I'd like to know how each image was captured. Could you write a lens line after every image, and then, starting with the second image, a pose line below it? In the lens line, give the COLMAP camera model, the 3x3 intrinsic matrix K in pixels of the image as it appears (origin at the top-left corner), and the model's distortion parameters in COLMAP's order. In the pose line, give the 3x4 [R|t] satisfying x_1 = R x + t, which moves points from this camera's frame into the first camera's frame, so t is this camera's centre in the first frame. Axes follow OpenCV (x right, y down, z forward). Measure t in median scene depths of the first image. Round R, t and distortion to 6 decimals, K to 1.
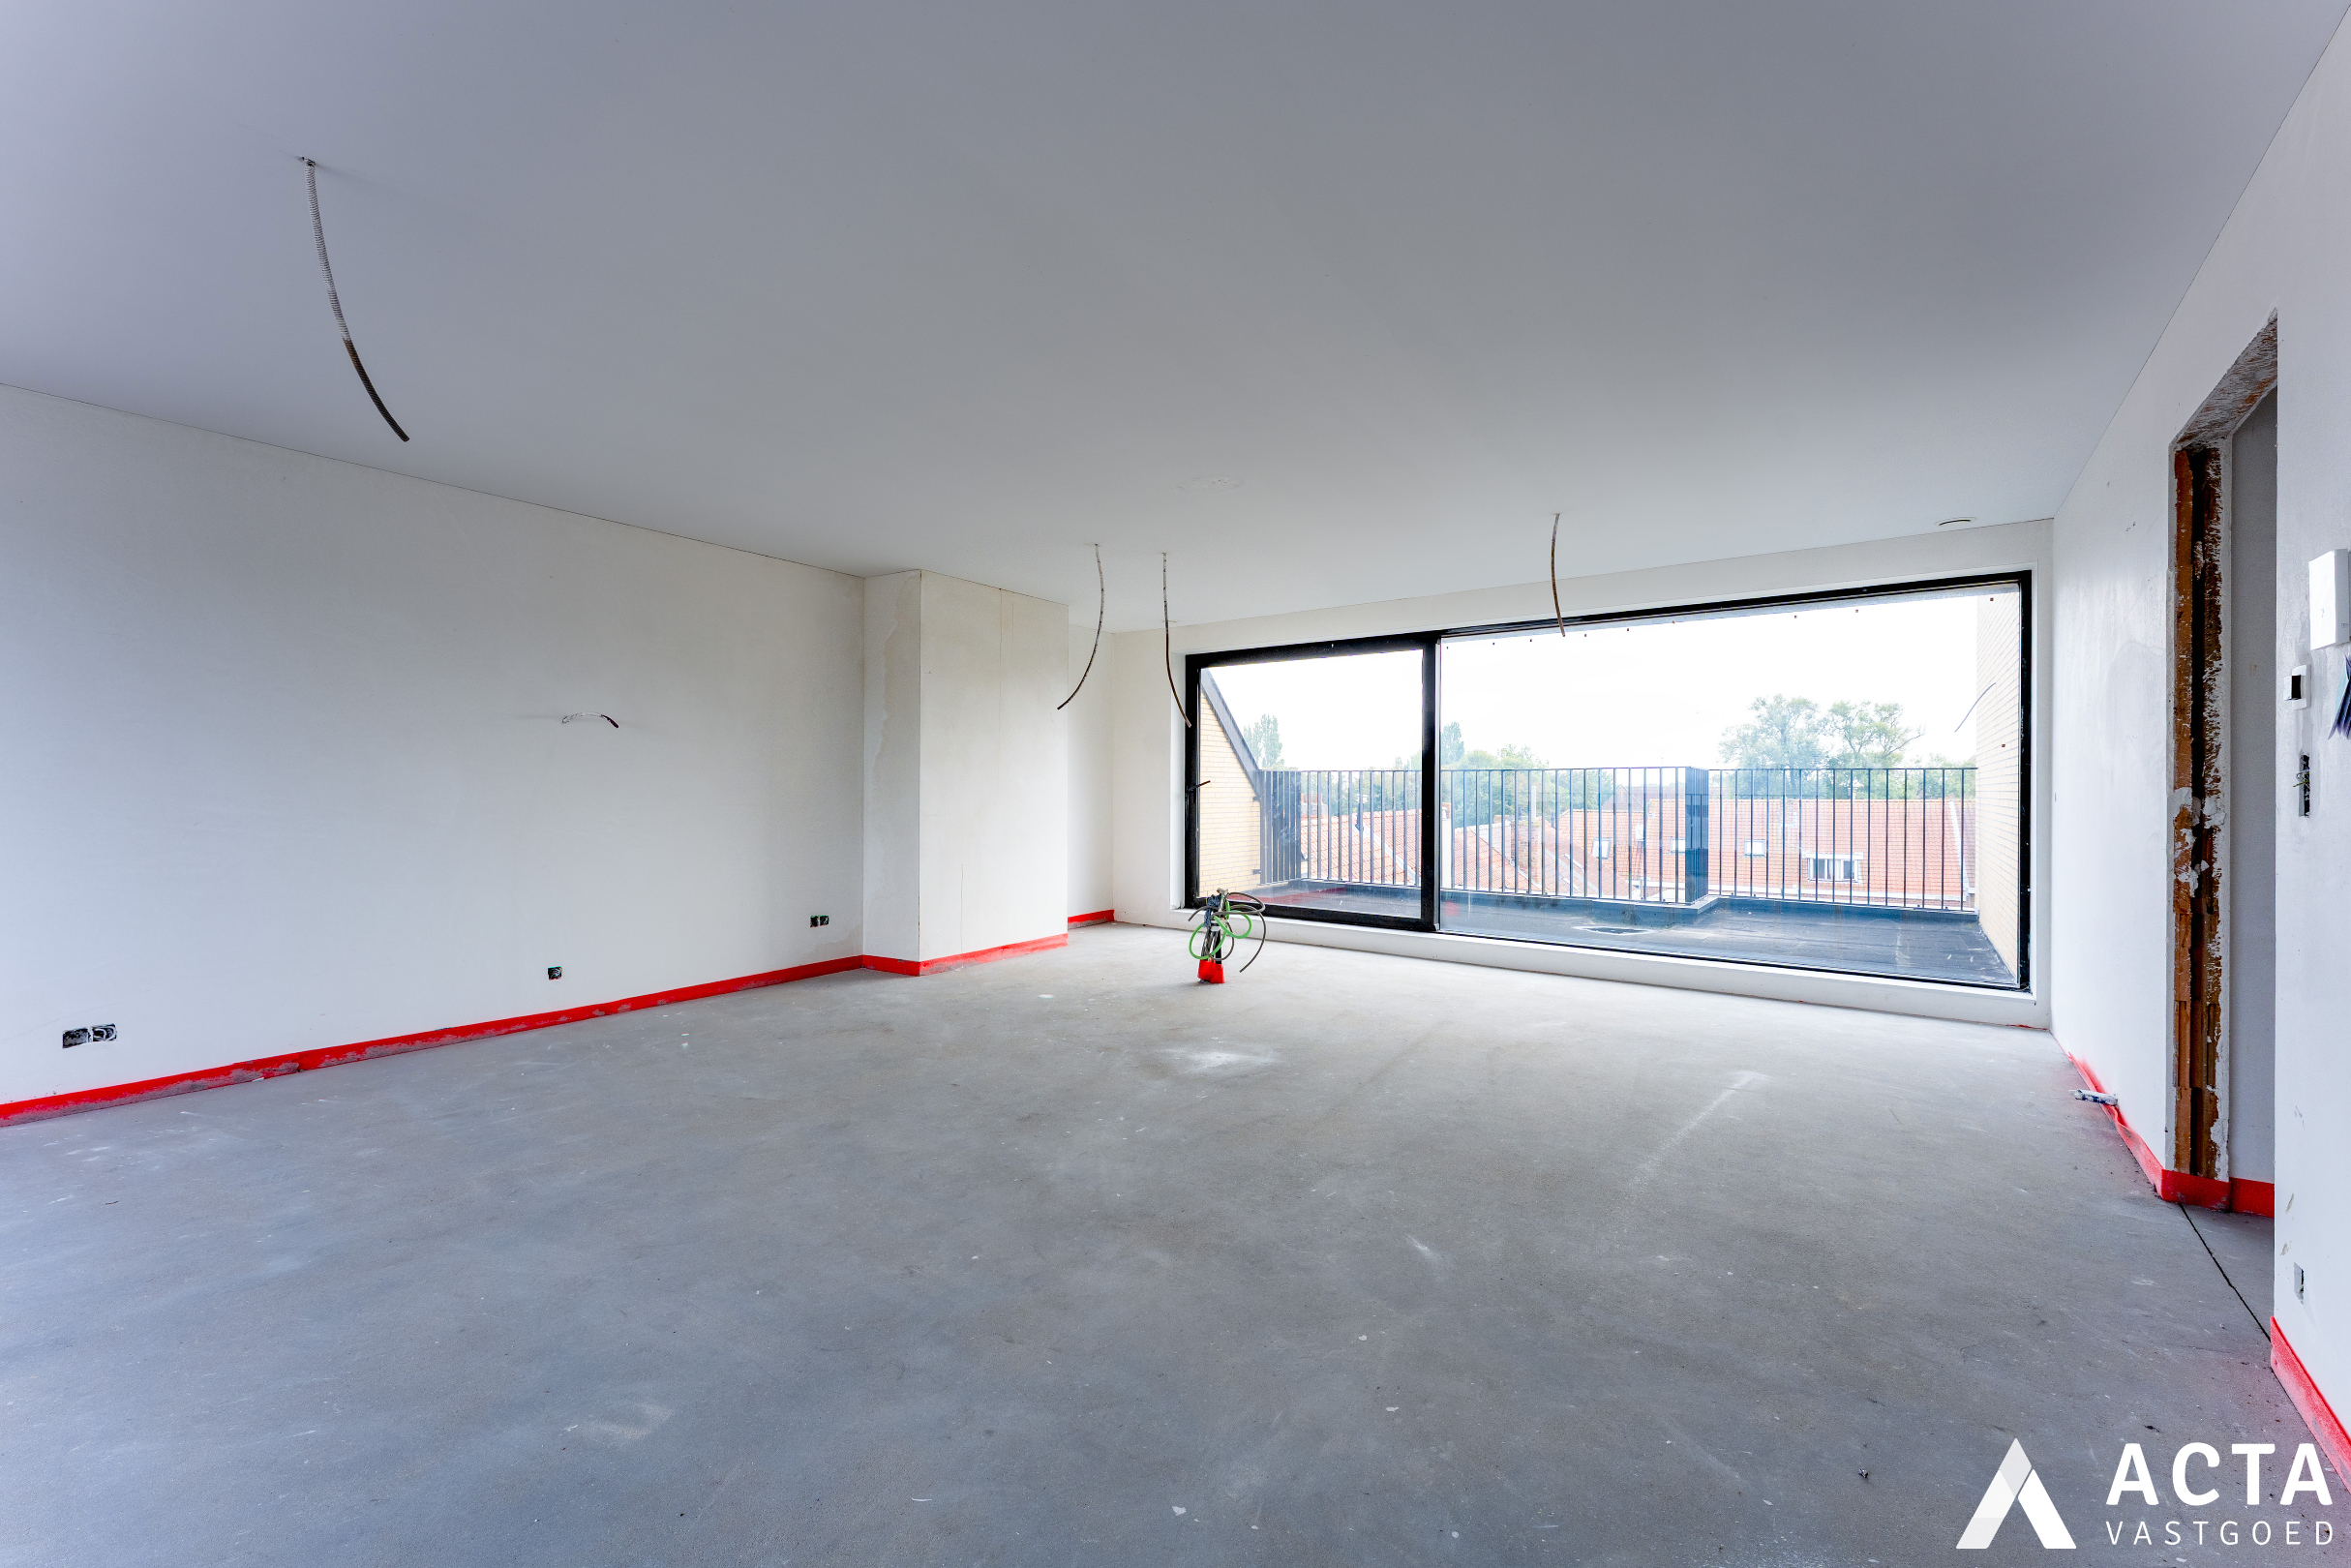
lens RADIAL K [[945.9, 0, 1163.1], [0, 945.9, 806.4], [0, 0, 1]] dist [0.000184, -0.000272]
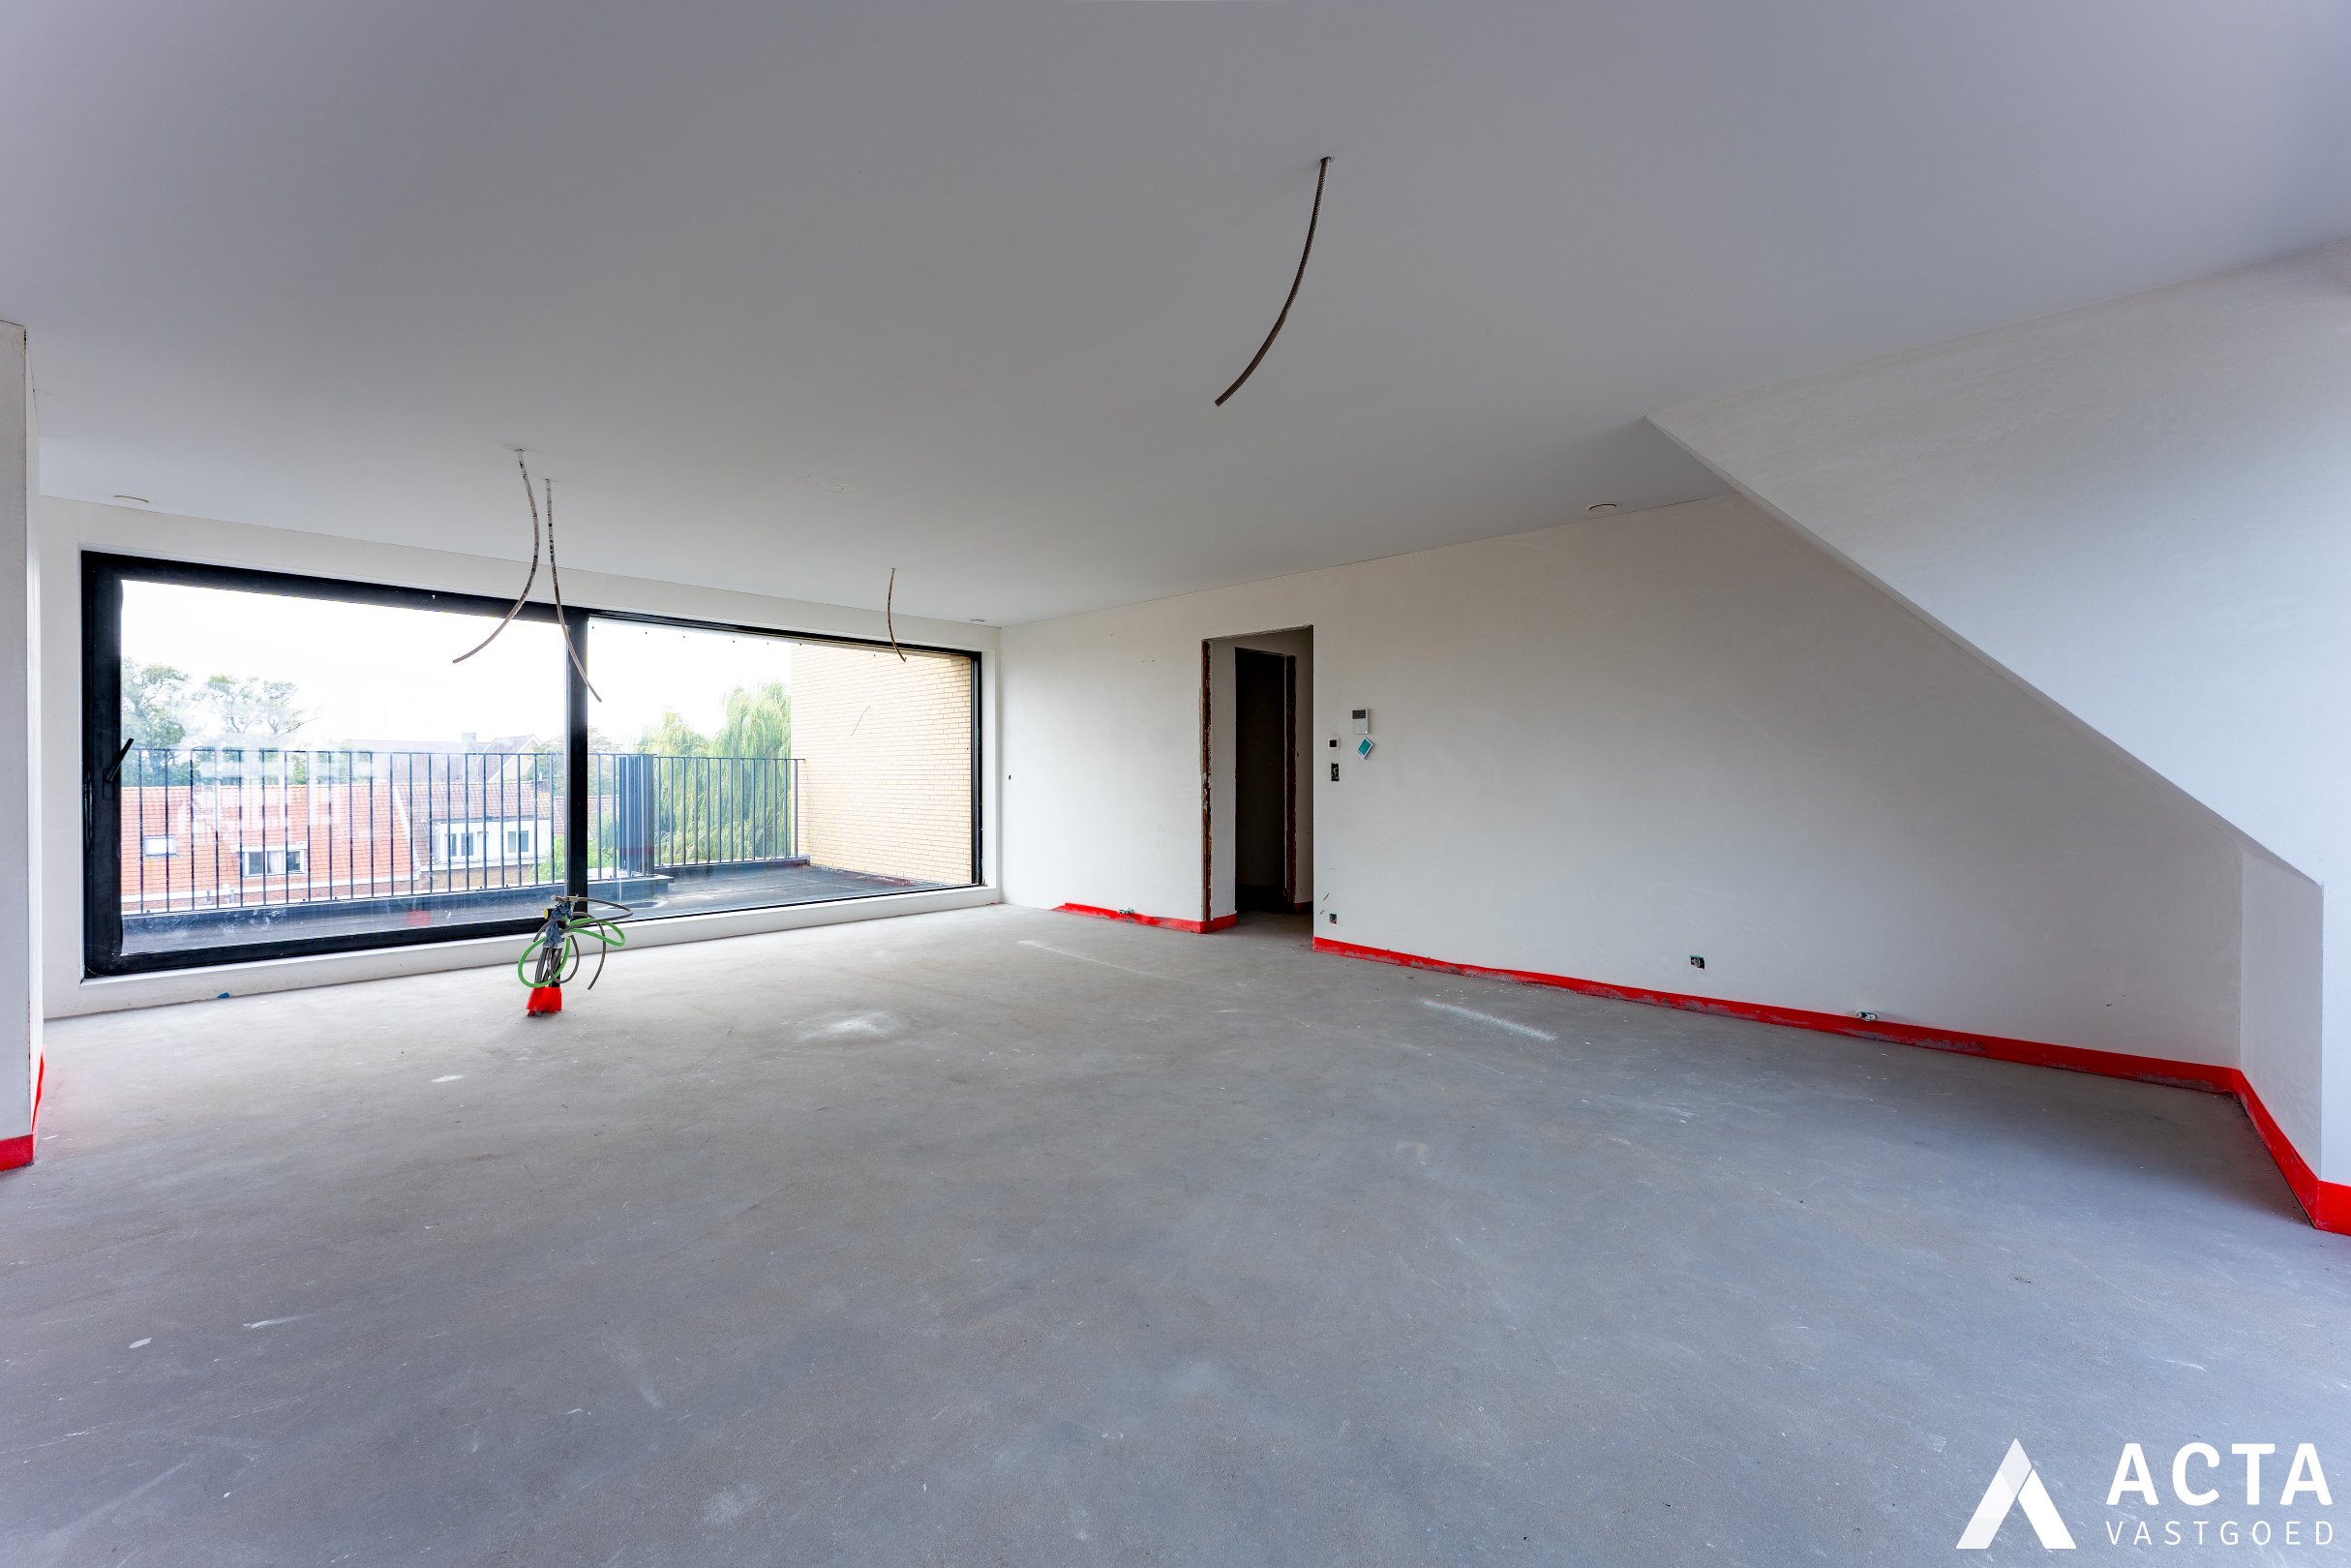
lens RADIAL K [[945.9, 0, 1167.8], [0, 945.9, 774.6], [0, 0, 1]] dist [0.000184, -0.000272]
pose [[0.109339, -0.003694, 0.993998, -0.697443], [0.020680, 0.999785, 0.001441, -0.008539], [-0.993789, 0.020399, 0.109392, 0.377528]]
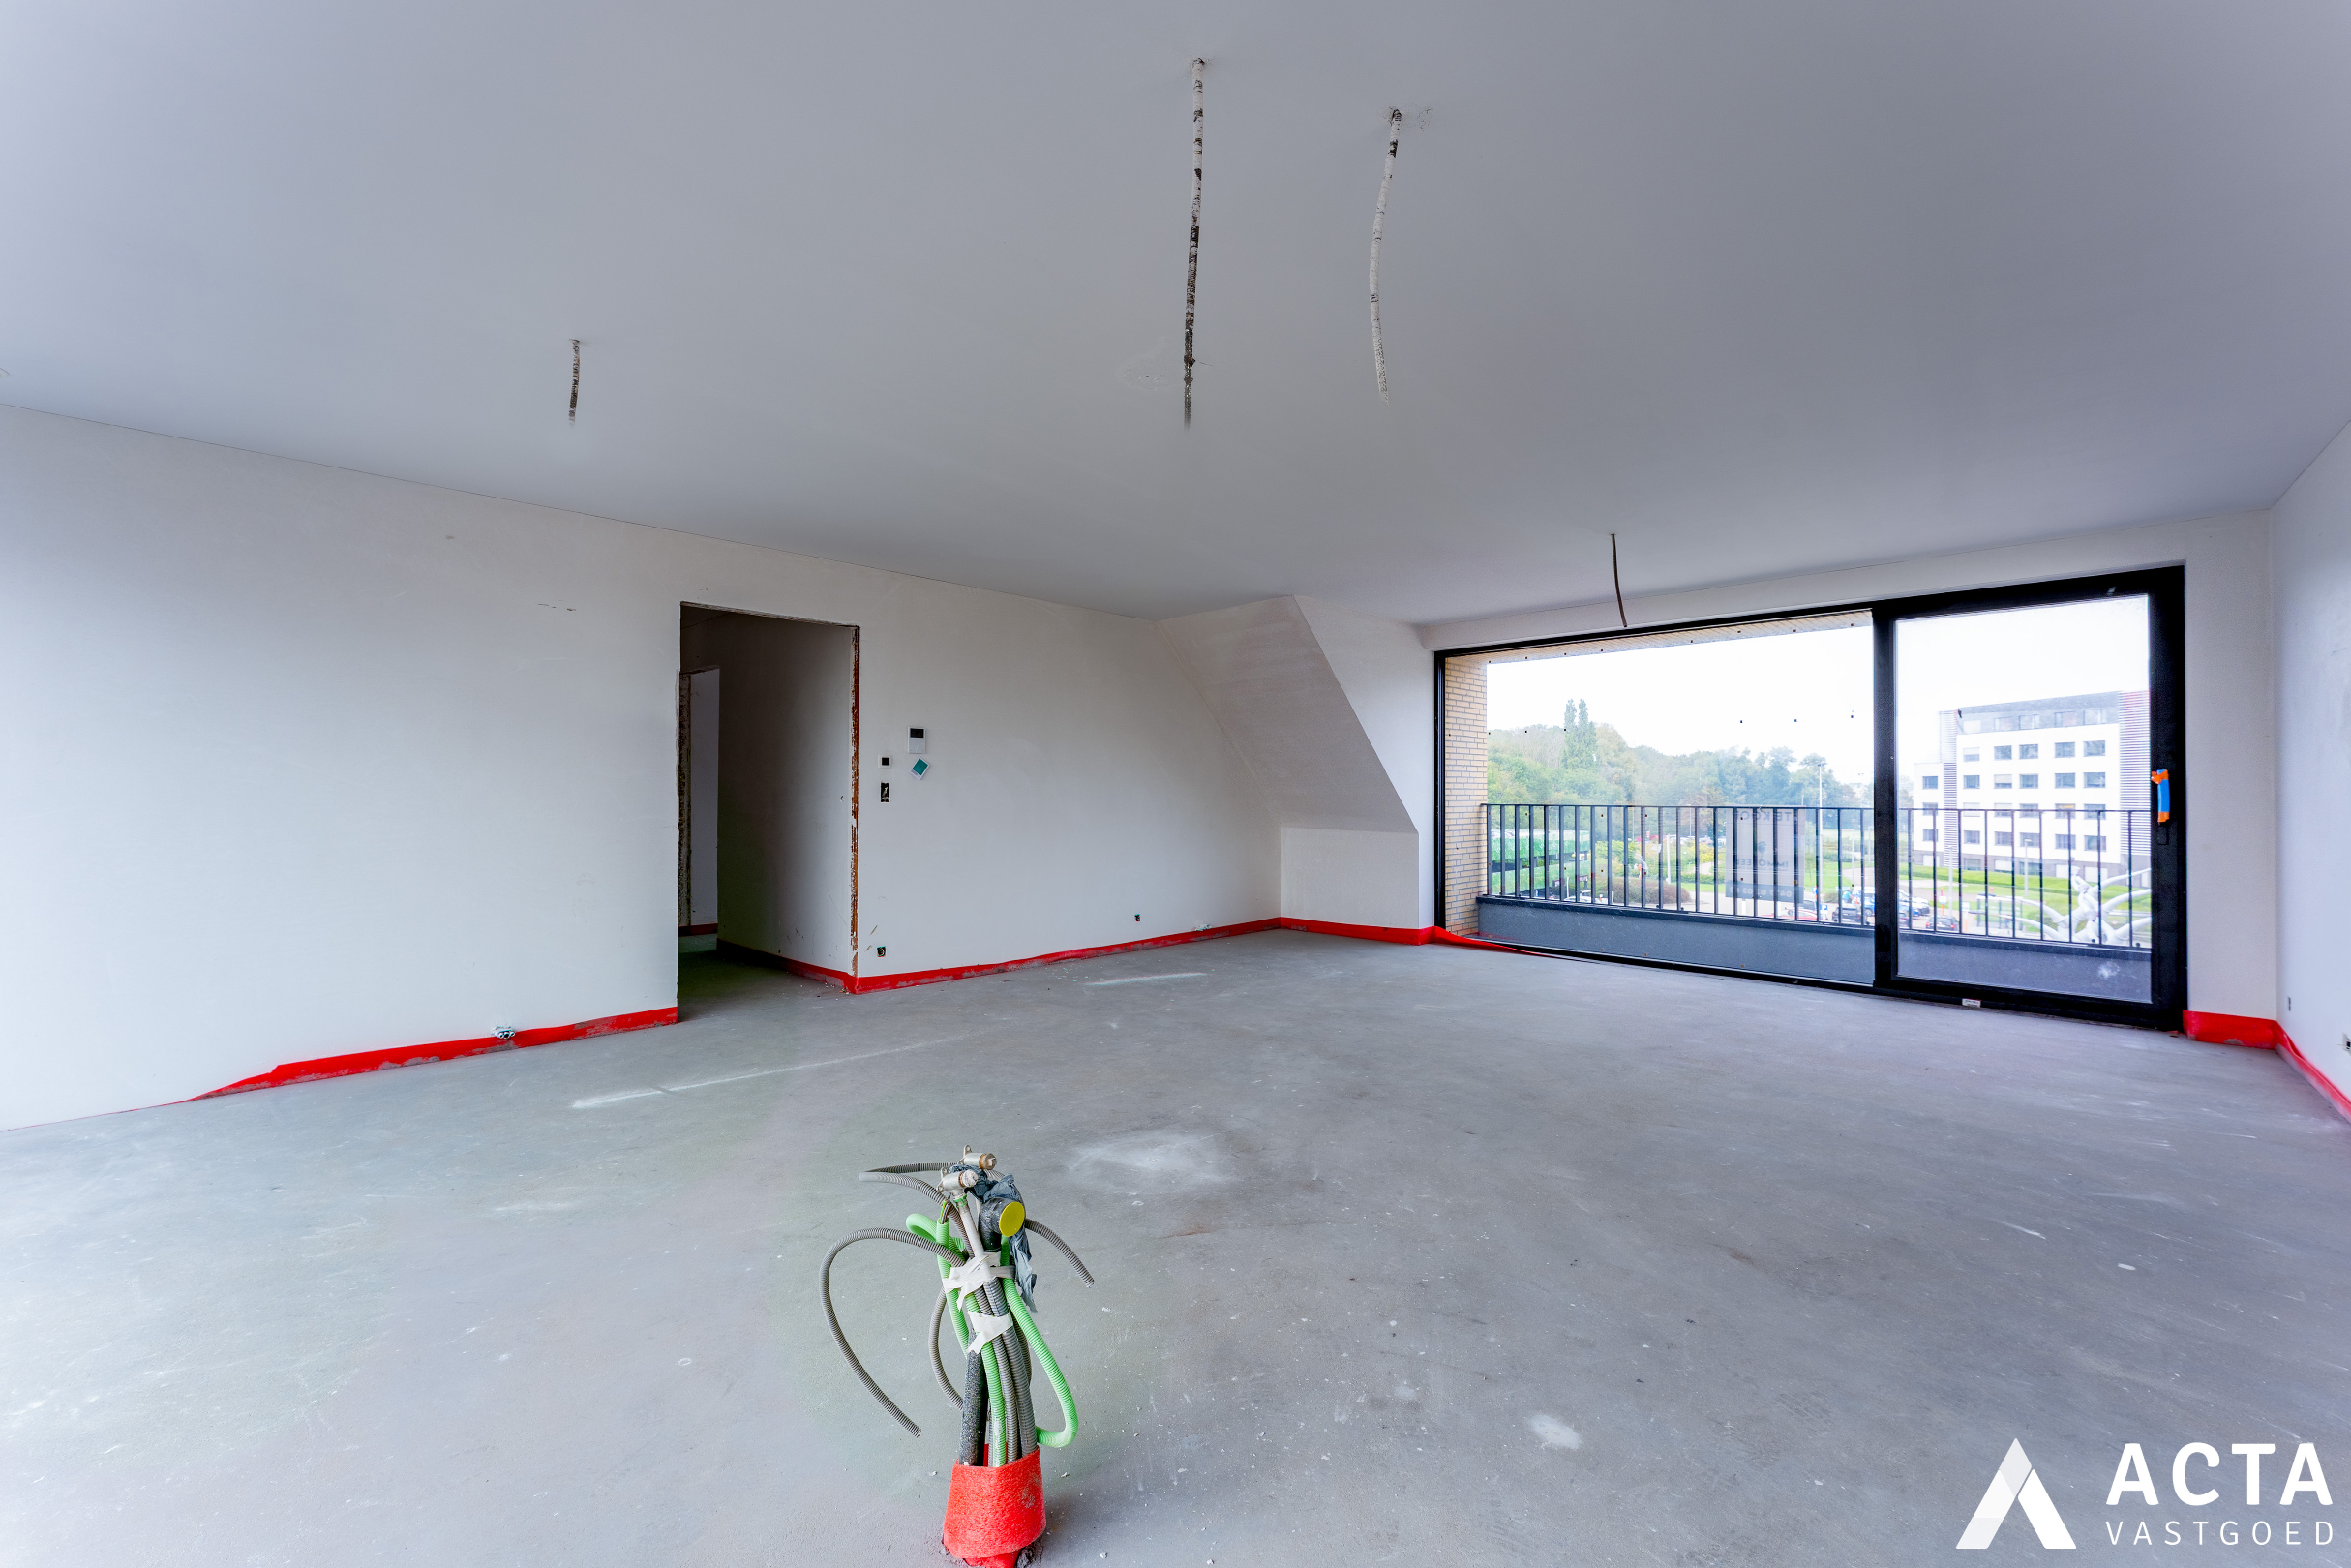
lens RADIAL K [[945.9, 0, 1164.8], [0, 945.9, 800.1], [0, 0, 1]] dist [0.000184, -0.000272]
pose [[-0.992913, -0.007593, 0.118605, -0.026287], [-0.004653, 0.999675, 0.025048, -0.023880], [-0.118756, 0.024318, -0.992626, 1.247203]]
